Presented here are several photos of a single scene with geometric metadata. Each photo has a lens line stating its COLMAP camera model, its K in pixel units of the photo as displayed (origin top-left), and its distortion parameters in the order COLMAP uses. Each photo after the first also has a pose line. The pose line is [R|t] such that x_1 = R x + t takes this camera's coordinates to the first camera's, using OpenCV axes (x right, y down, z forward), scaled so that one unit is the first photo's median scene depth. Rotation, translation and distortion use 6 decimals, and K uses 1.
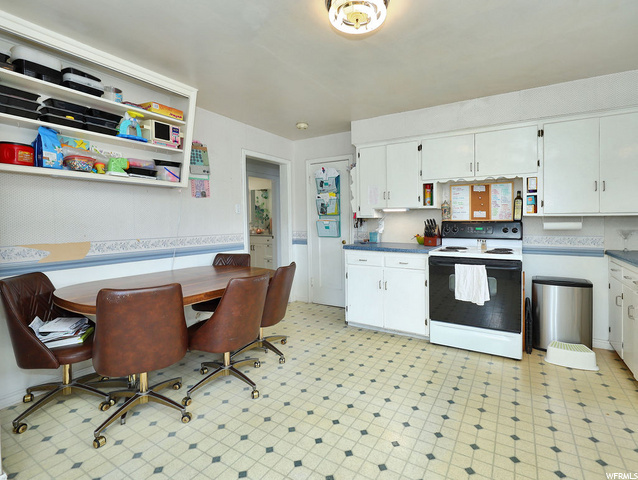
lens RADIAL K [[299.7, 0, 321.9], [0, 299.7, 240.4], [0, 0, 1]] dist [-0.000020, -0.000127]
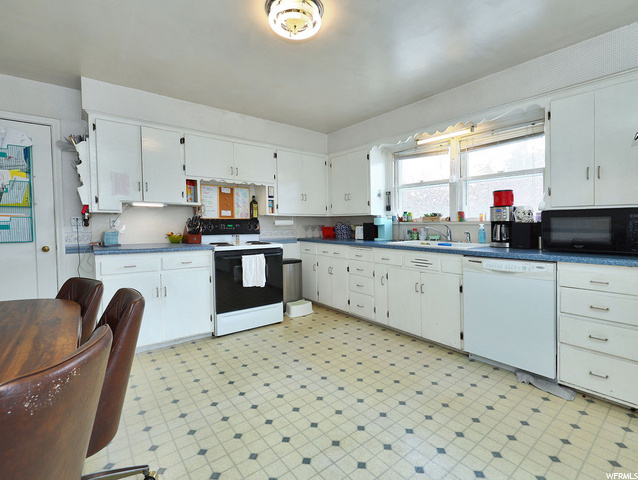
lens RADIAL K [[299.7, 0, 321.9], [0, 299.7, 240.4], [0, 0, 1]] dist [-0.000020, -0.000127]
pose [[0.376448, -0.047154, 0.925237, -0.417767], [0.060233, 0.997837, 0.026348, 0.008334], [-0.924478, 0.045811, 0.378474, 0.256787]]
